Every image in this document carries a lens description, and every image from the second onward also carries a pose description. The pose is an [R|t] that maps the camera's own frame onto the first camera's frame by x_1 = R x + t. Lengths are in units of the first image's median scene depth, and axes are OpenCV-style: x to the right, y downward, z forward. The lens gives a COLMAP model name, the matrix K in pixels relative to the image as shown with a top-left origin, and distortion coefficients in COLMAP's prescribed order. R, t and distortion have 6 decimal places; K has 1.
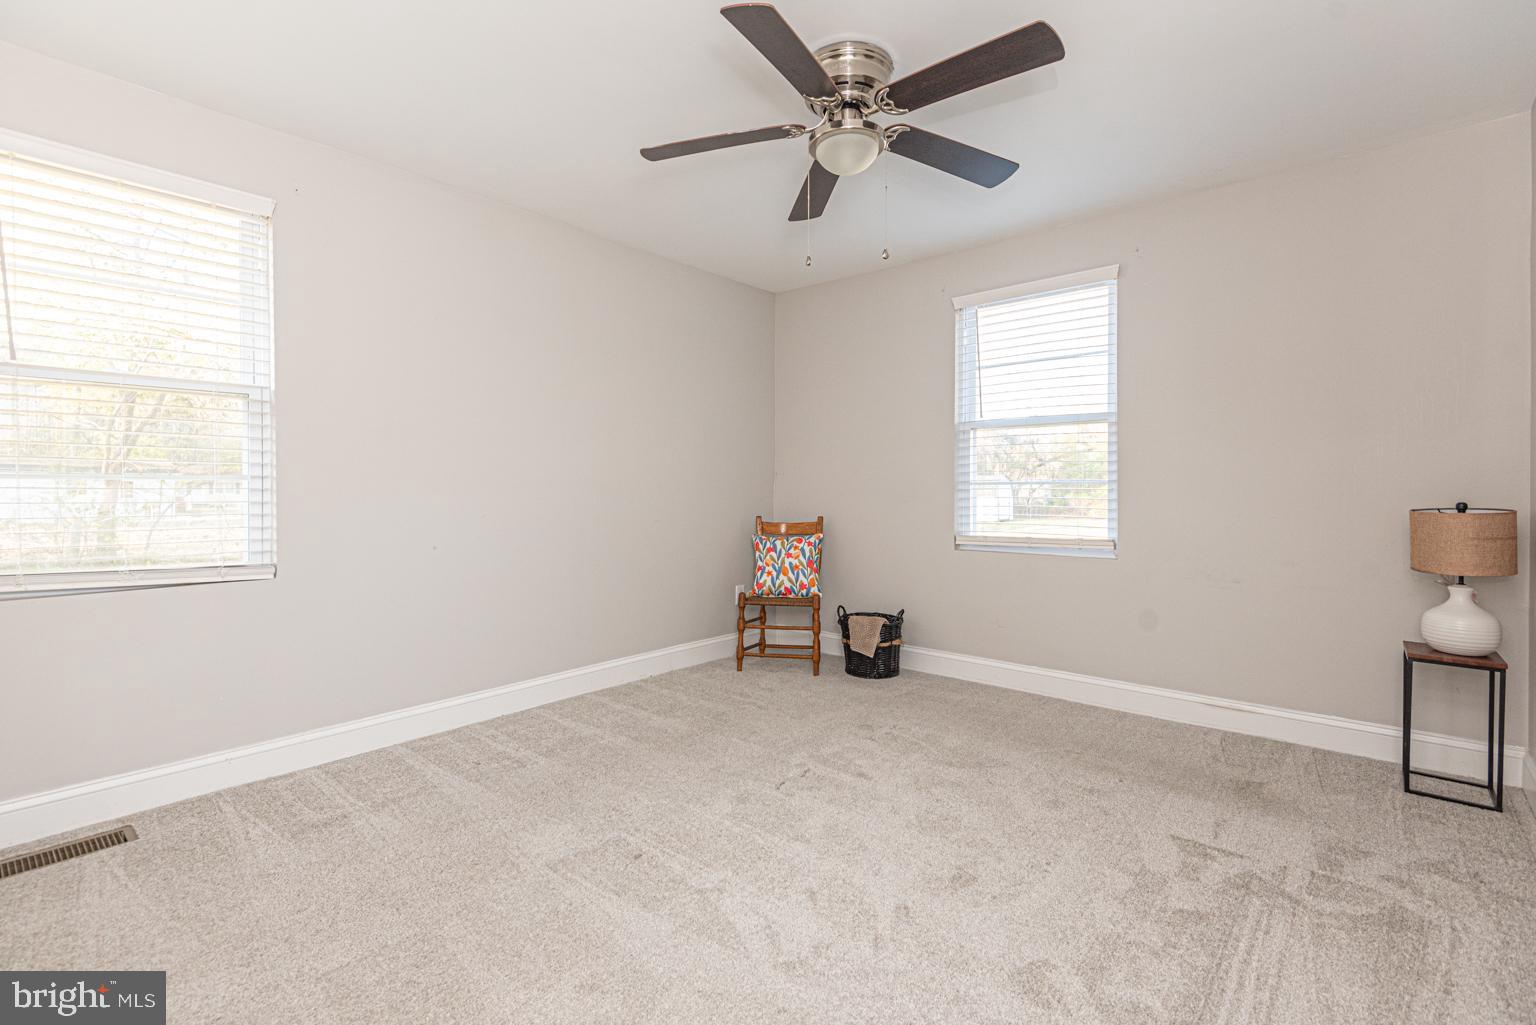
lens RADIAL K [[695.9, 0, 766.8], [0, 695.9, 509.9], [0, 0, 1]] dist [0.047808, -0.028586]
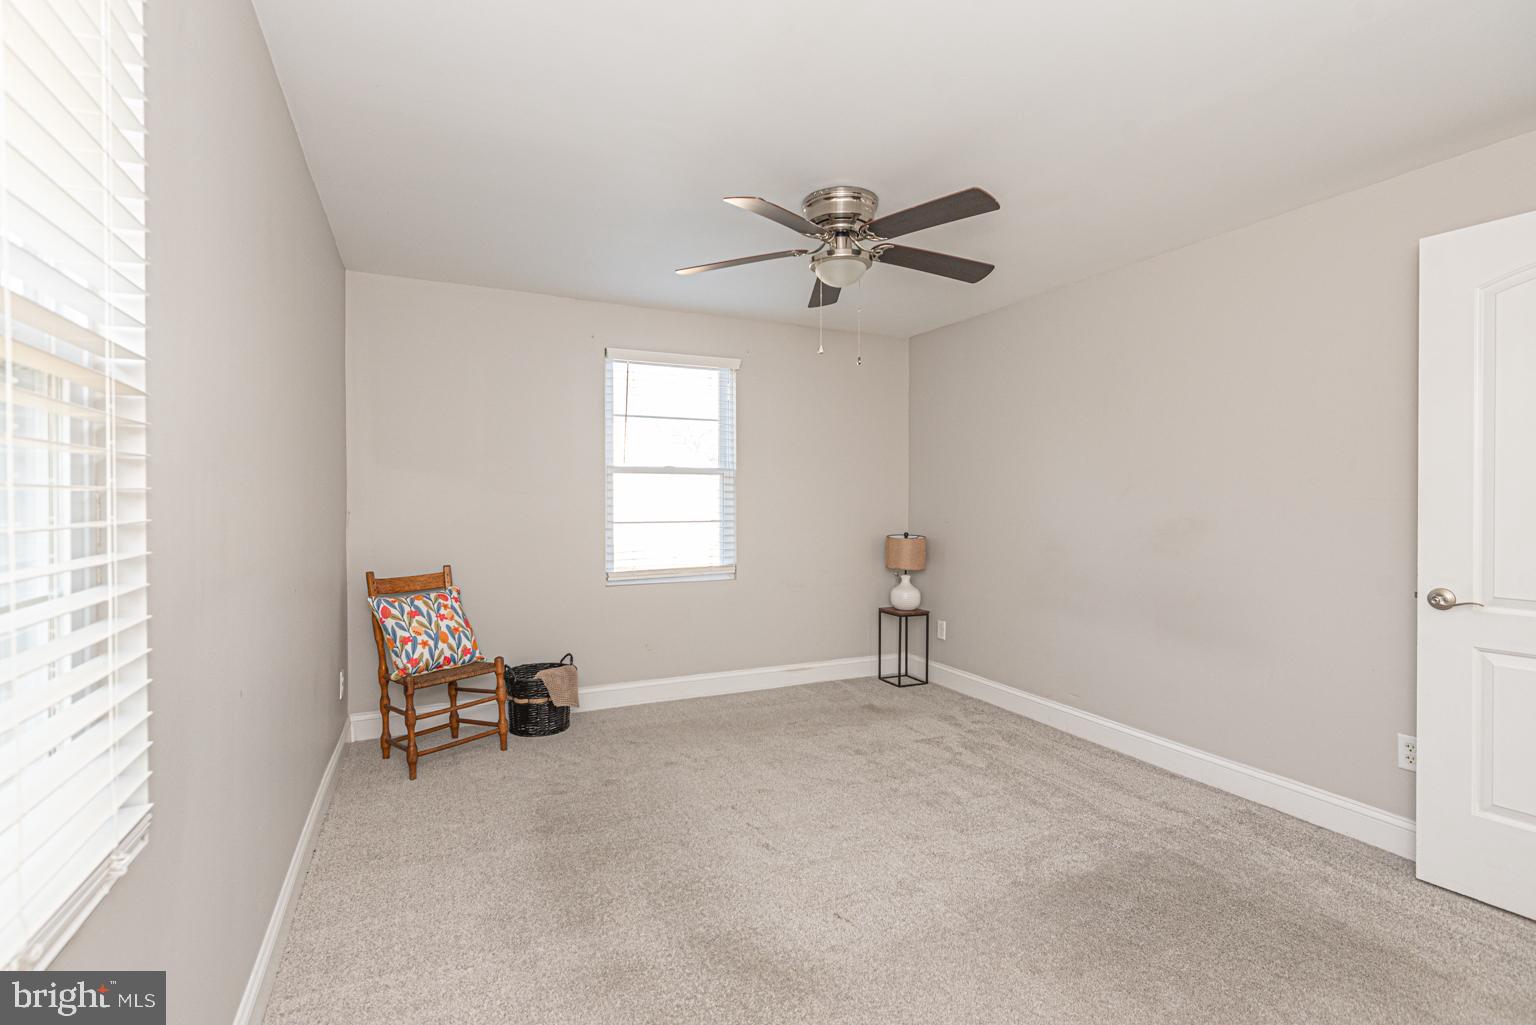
lens RADIAL K [[719.0, 0, 748.4], [0, 719.0, 510.3], [0, 0, 1]] dist [0.038117, -0.022994]
pose [[0.420411, -0.014170, 0.907223, -0.648811], [0.028218, 0.999599, 0.002536, -0.056877], [-0.906895, 0.024534, 0.420642, 0.359947]]
